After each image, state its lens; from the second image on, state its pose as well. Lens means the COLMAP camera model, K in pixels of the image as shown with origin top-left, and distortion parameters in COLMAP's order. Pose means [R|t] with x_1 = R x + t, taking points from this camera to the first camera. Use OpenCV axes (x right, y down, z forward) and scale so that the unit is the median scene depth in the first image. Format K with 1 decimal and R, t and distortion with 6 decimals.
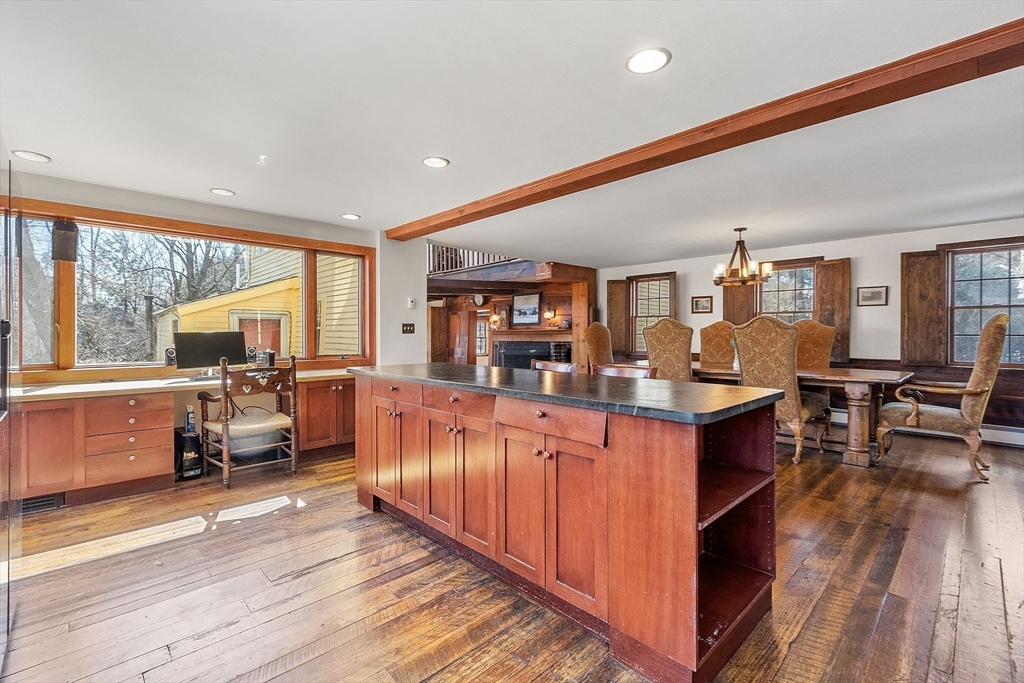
lens RADIAL K [[449.6, 0, 508.8], [0, 449.6, 335.3], [0, 0, 1]] dist [0.000695, 0.000204]
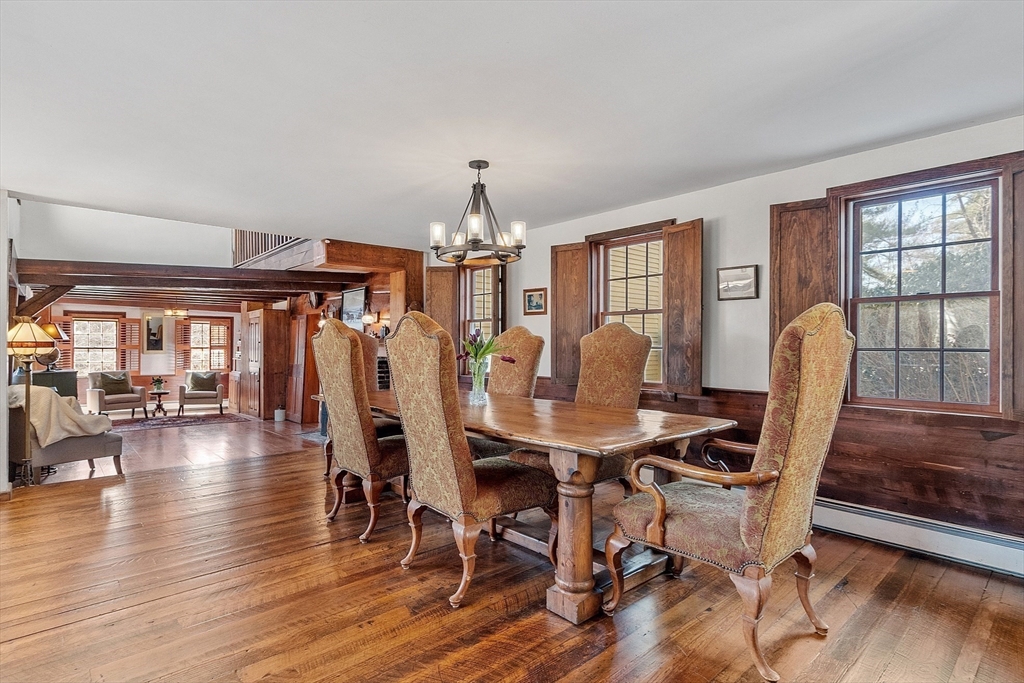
lens RADIAL K [[520.4, 0, 510.2], [0, 520.4, 344.7], [0, 0, 1]] dist [-0.003896, -0.000755]
pose [[0.999613, 0.001551, -0.027786, 0.530145], [-0.001654, 0.999992, -0.003682, -0.003424], [0.027780, 0.003726, 0.999607, 0.314454]]
